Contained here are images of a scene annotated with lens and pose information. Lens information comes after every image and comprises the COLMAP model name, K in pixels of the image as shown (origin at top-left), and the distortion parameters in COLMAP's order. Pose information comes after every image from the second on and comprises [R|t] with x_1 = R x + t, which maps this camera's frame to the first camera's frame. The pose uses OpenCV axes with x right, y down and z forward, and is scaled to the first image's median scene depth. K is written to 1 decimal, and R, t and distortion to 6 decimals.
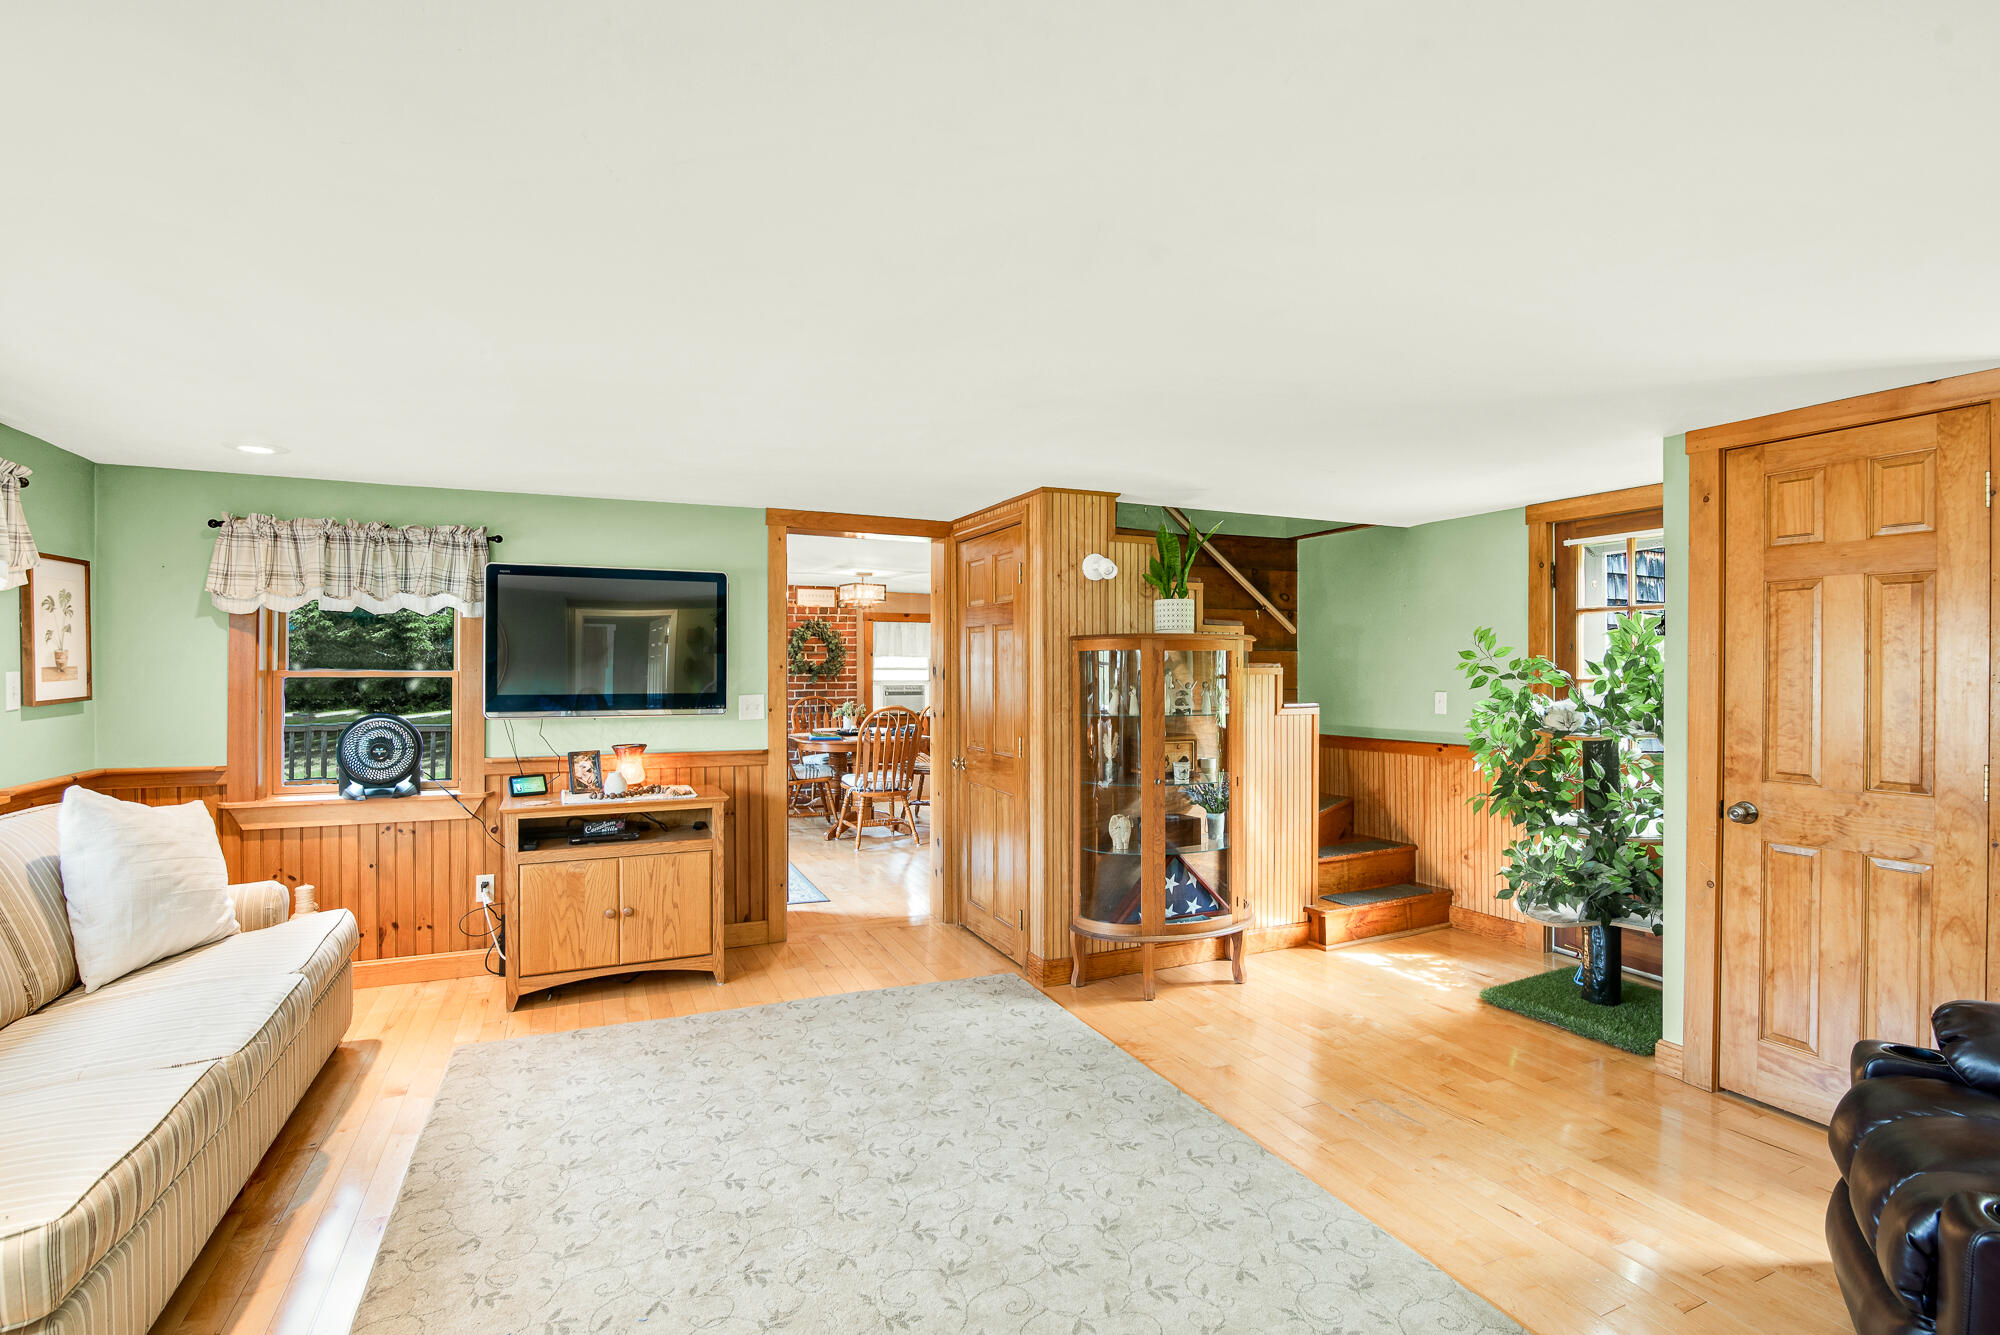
lens RADIAL K [[922.9, 0, 998.9], [0, 922.9, 669.4], [0, 0, 1]] dist [-0.019492, -0.001341]
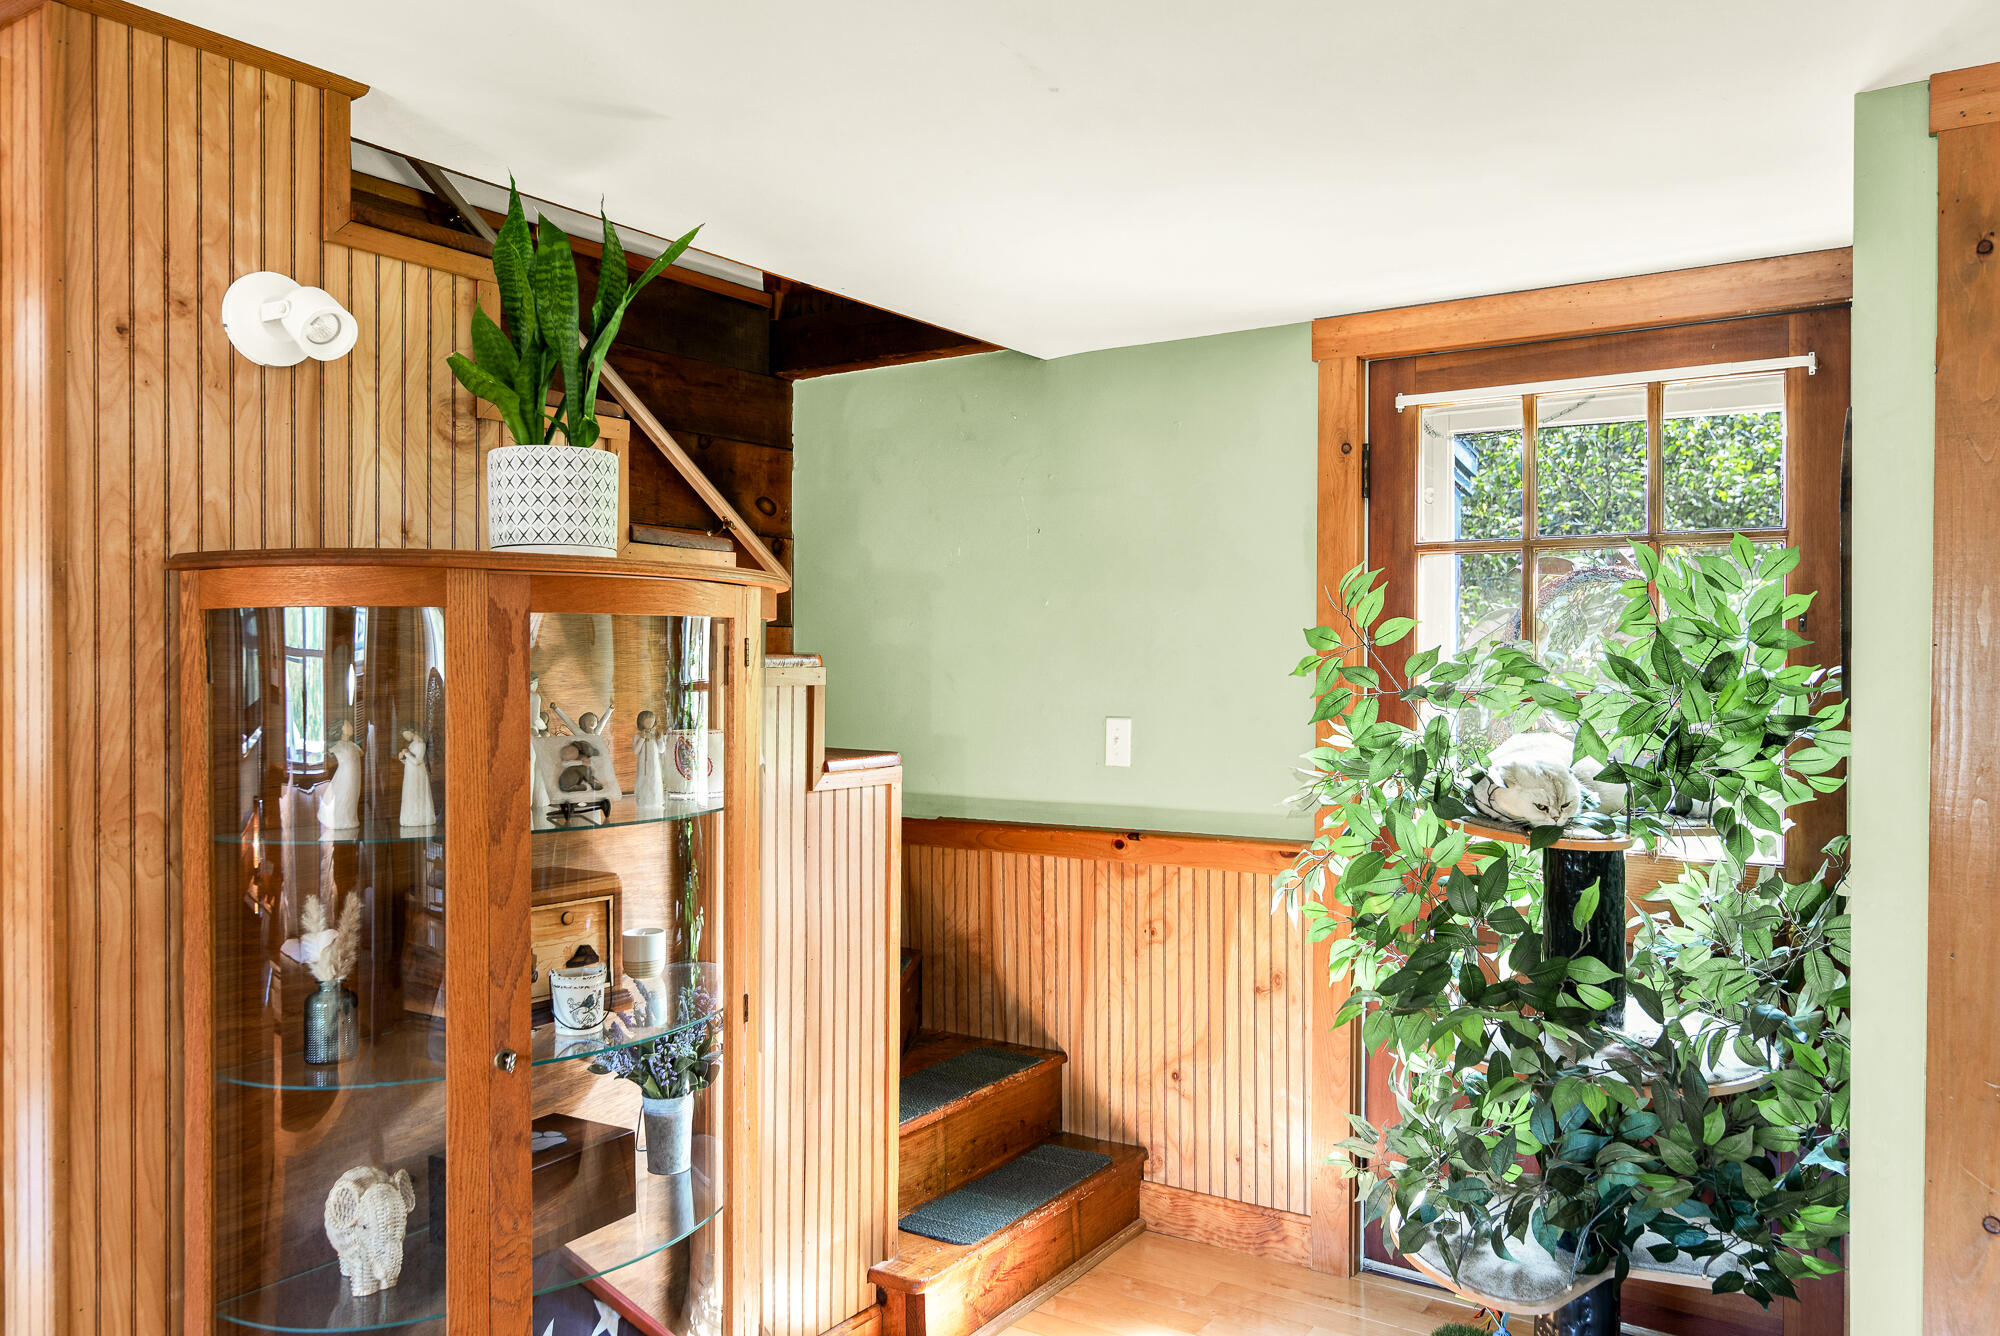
lens RADIAL K [[1445.8, 0, 1001.7], [0, 1445.8, 671.4], [0, 0, 1]] dist [-0.006713, 0.004291]
pose [[0.854359, -0.000085, 0.519683, 0.064394], [-0.003686, 0.999974, 0.006222, -0.004332], [-0.519670, -0.007231, 0.854336, 0.494303]]
